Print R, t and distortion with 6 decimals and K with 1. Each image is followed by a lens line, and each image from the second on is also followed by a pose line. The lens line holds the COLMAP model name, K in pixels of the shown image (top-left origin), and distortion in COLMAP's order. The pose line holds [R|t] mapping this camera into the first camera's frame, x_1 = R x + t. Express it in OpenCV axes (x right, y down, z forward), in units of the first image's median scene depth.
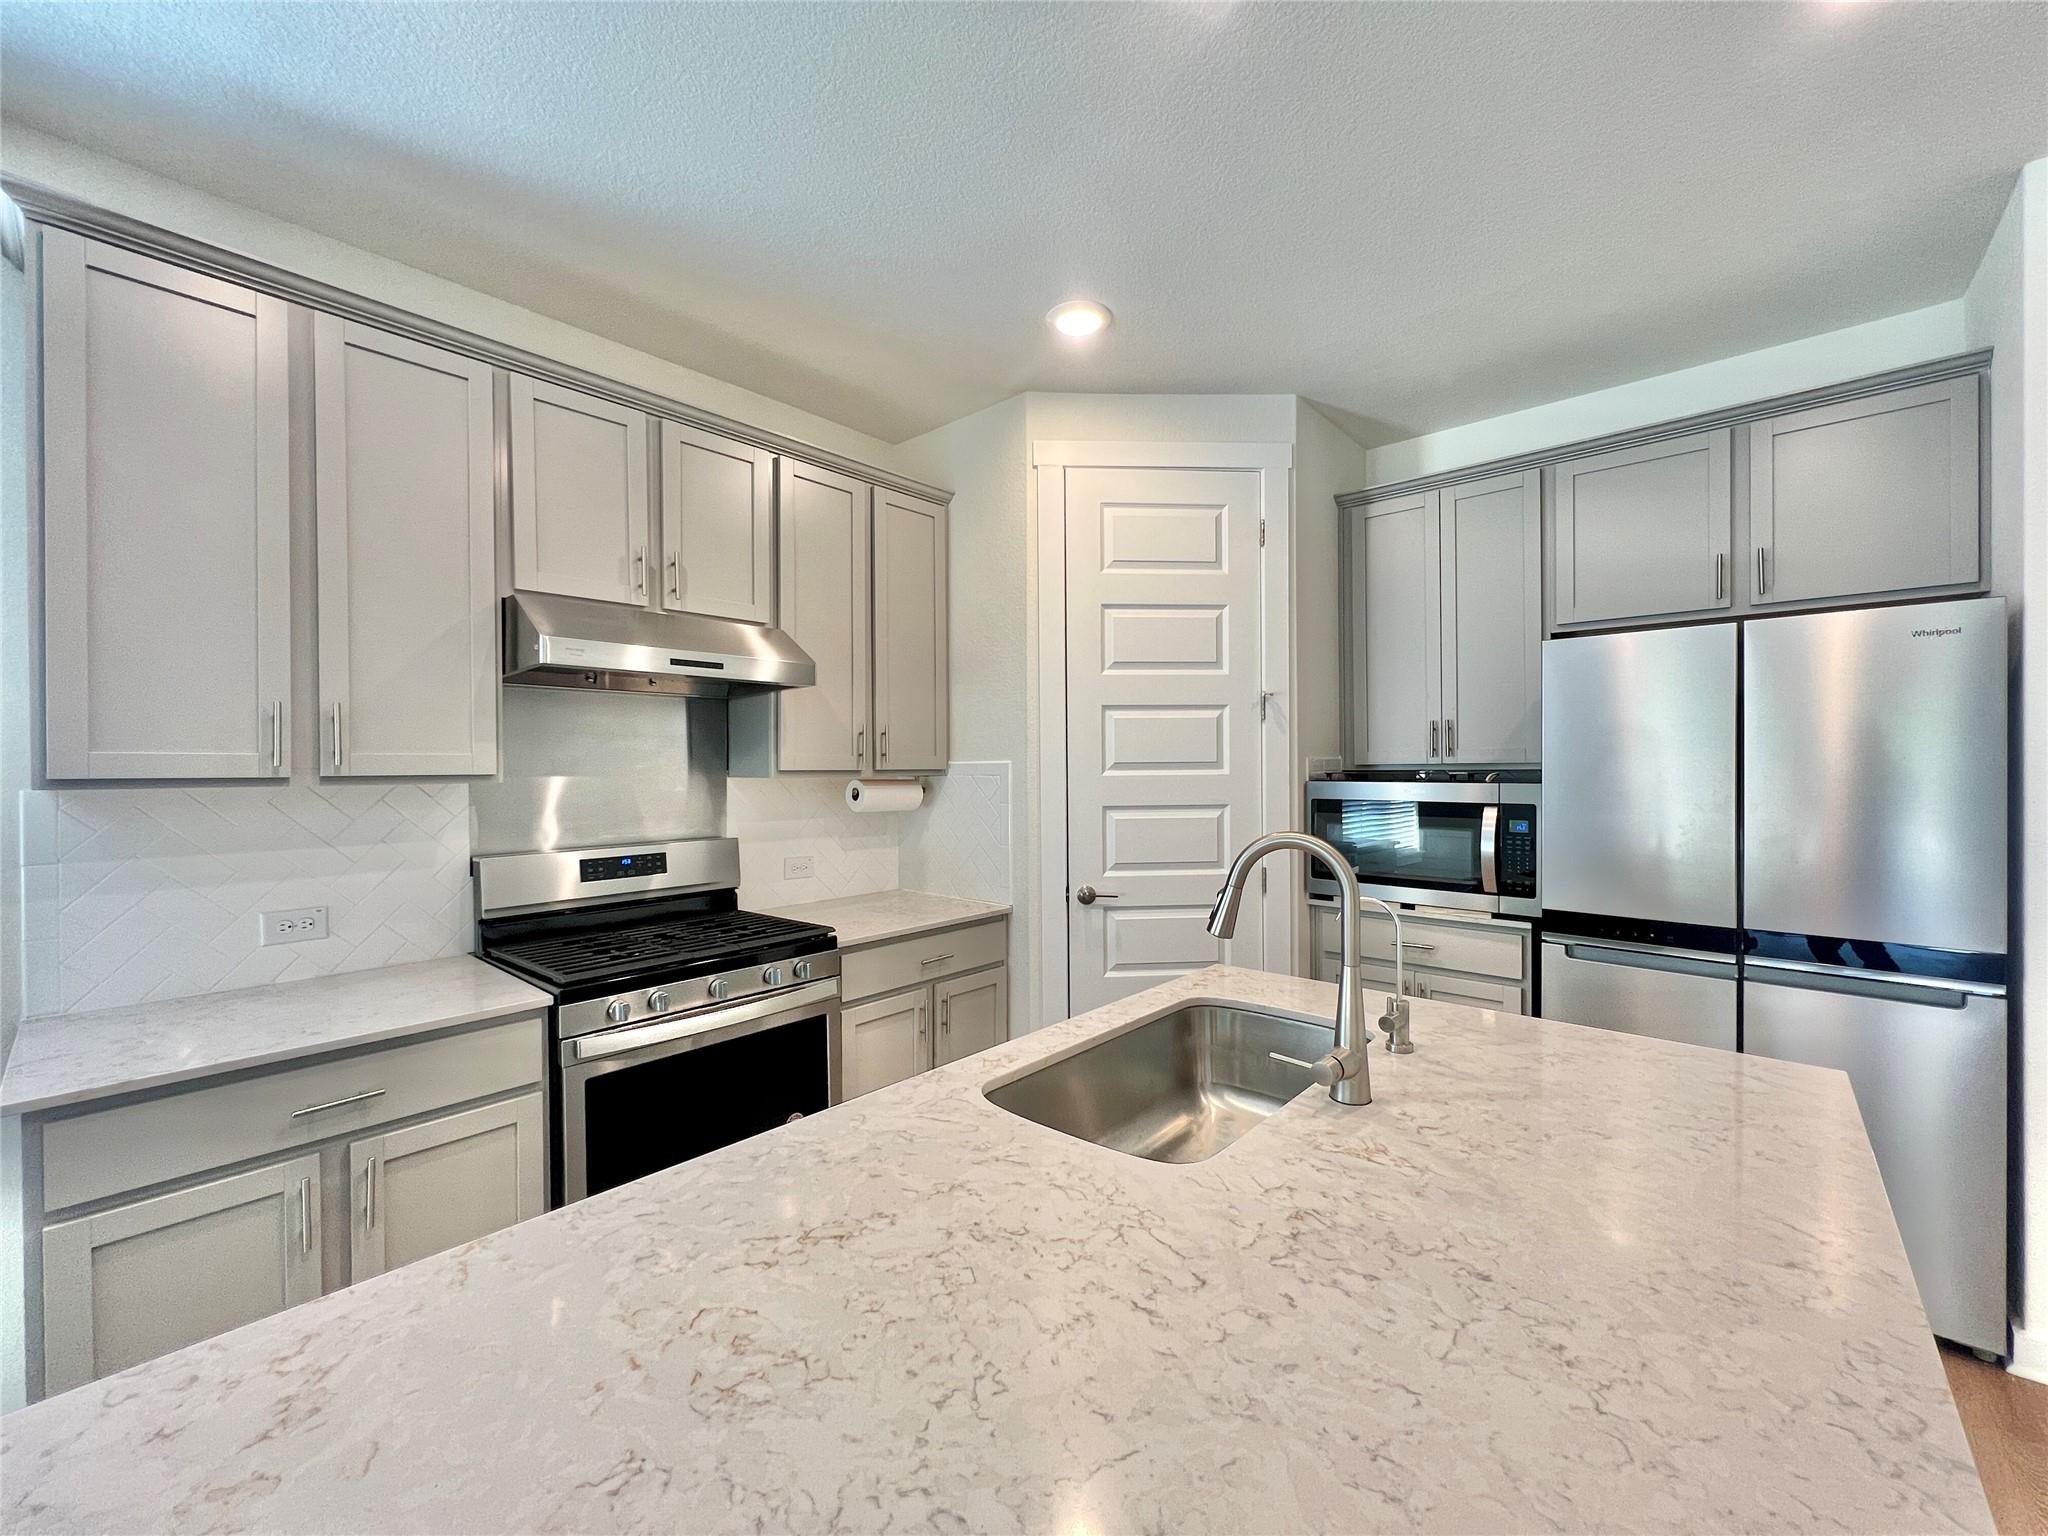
lens RADIAL K [[820.7, 0, 1024.0], [0, 820.7, 768.0], [0, 0, 1]] dist [-0.001602, 0.000537]
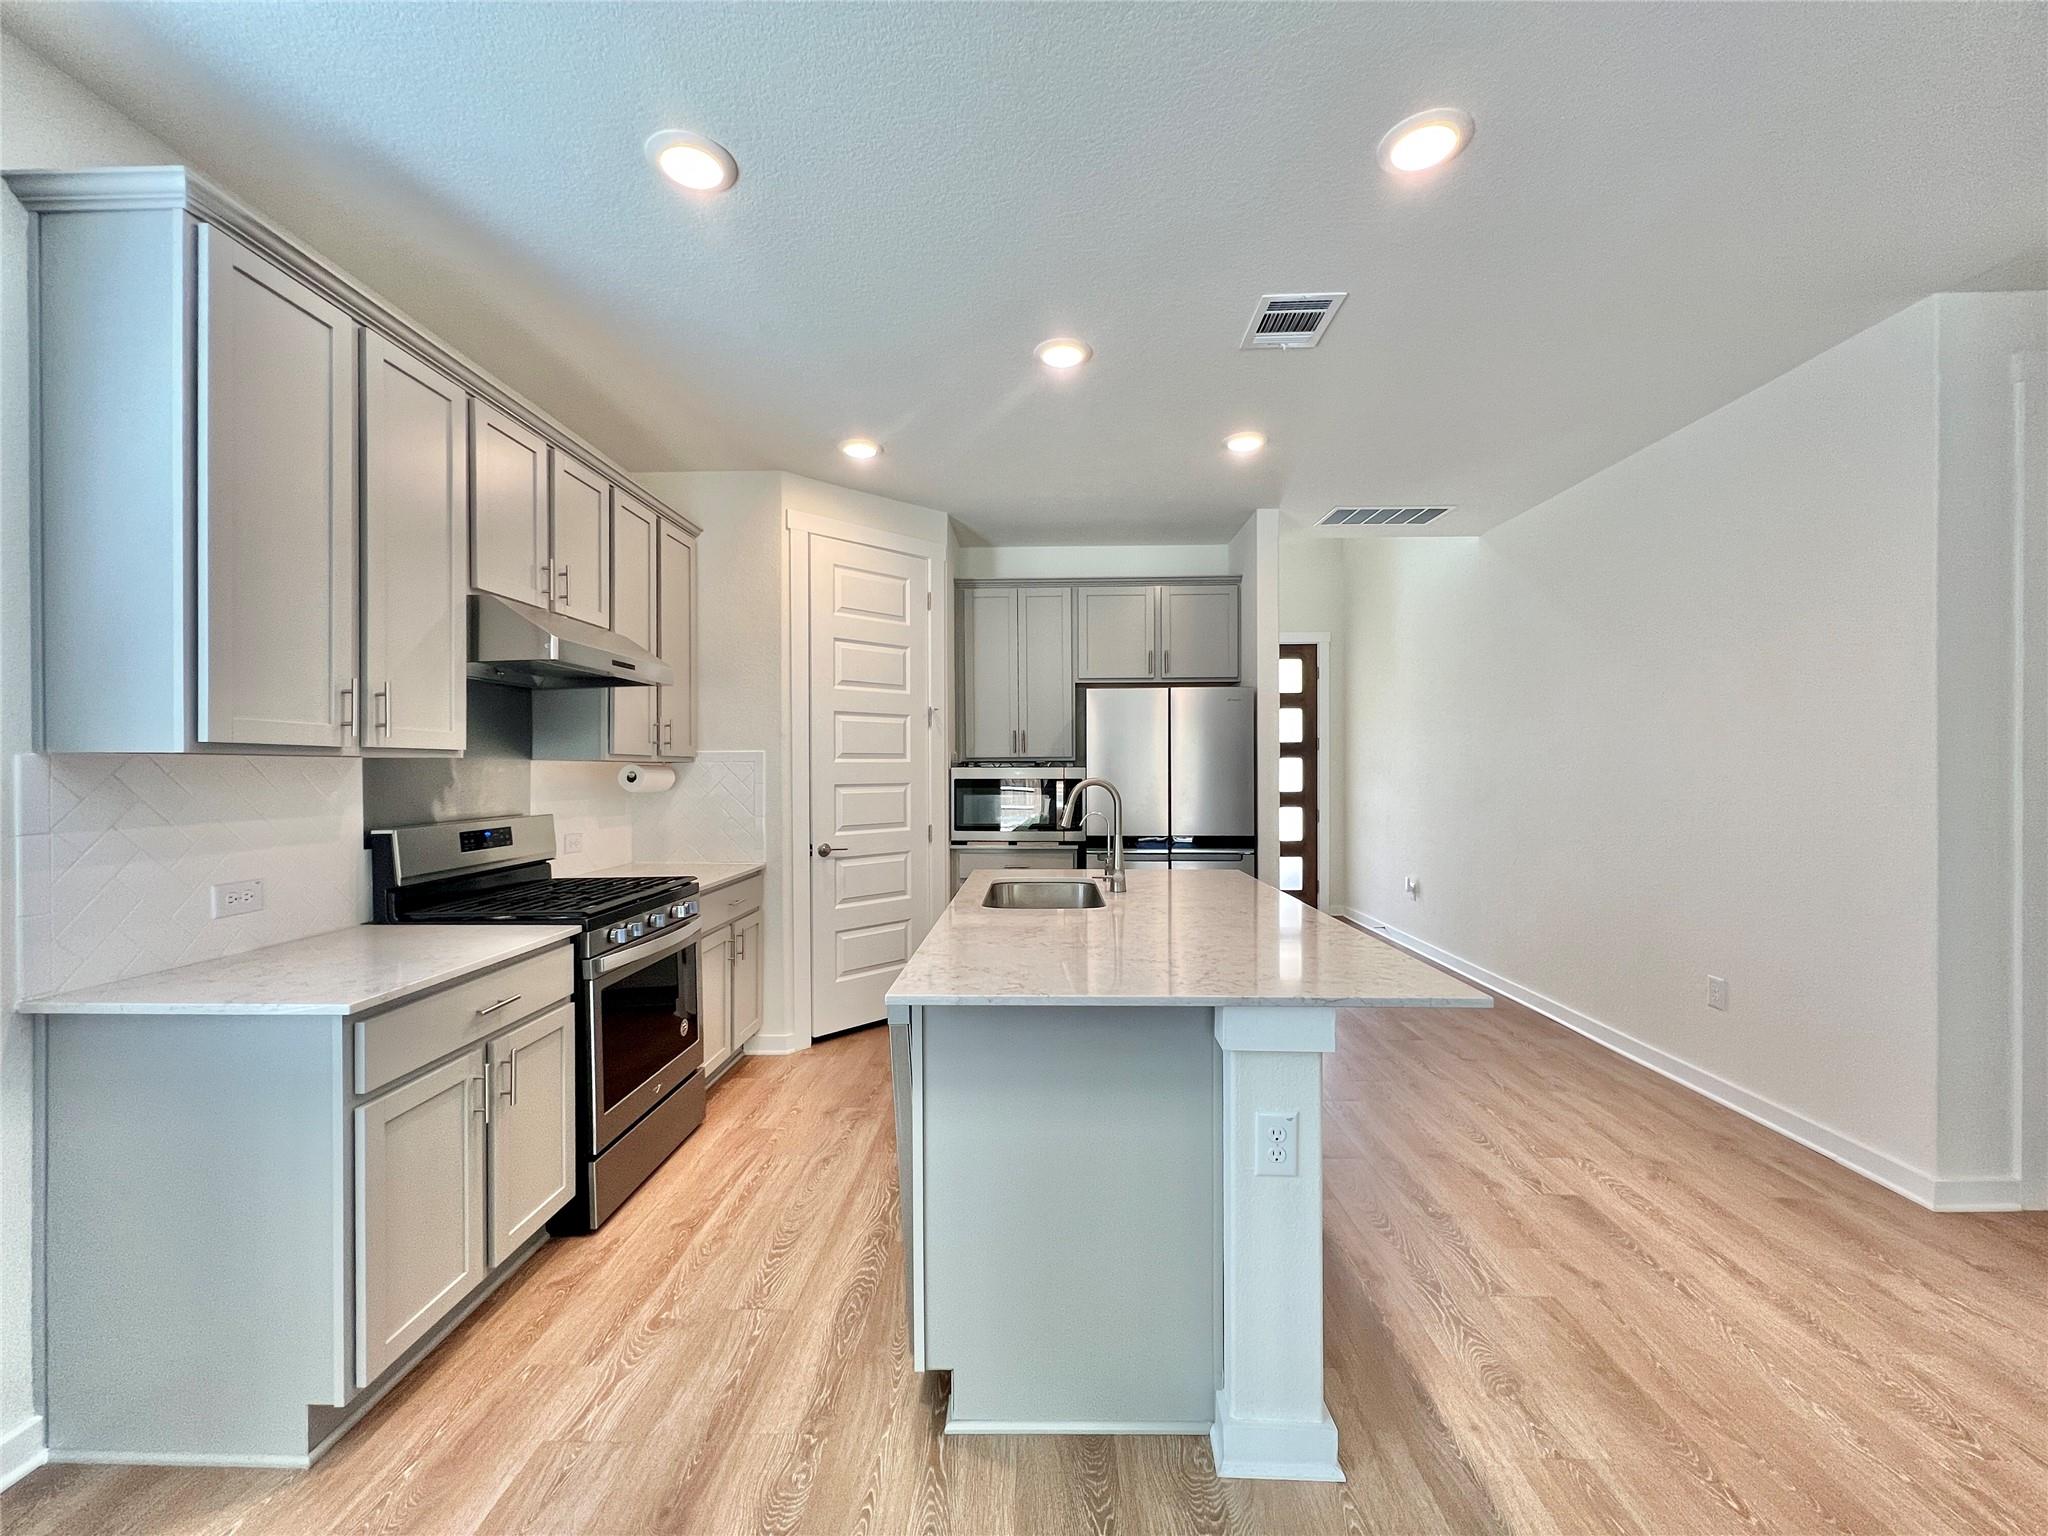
lens RADIAL K [[820.7, 0, 1024.0], [0, 820.7, 768.0], [0, 0, 1]] dist [-0.001602, 0.000537]
pose [[0.763578, 0.003801, 0.645705, -0.606073], [0.001008, 0.999974, -0.007078, 0.032009], [-0.645715, 0.006055, 0.763554, -0.280615]]
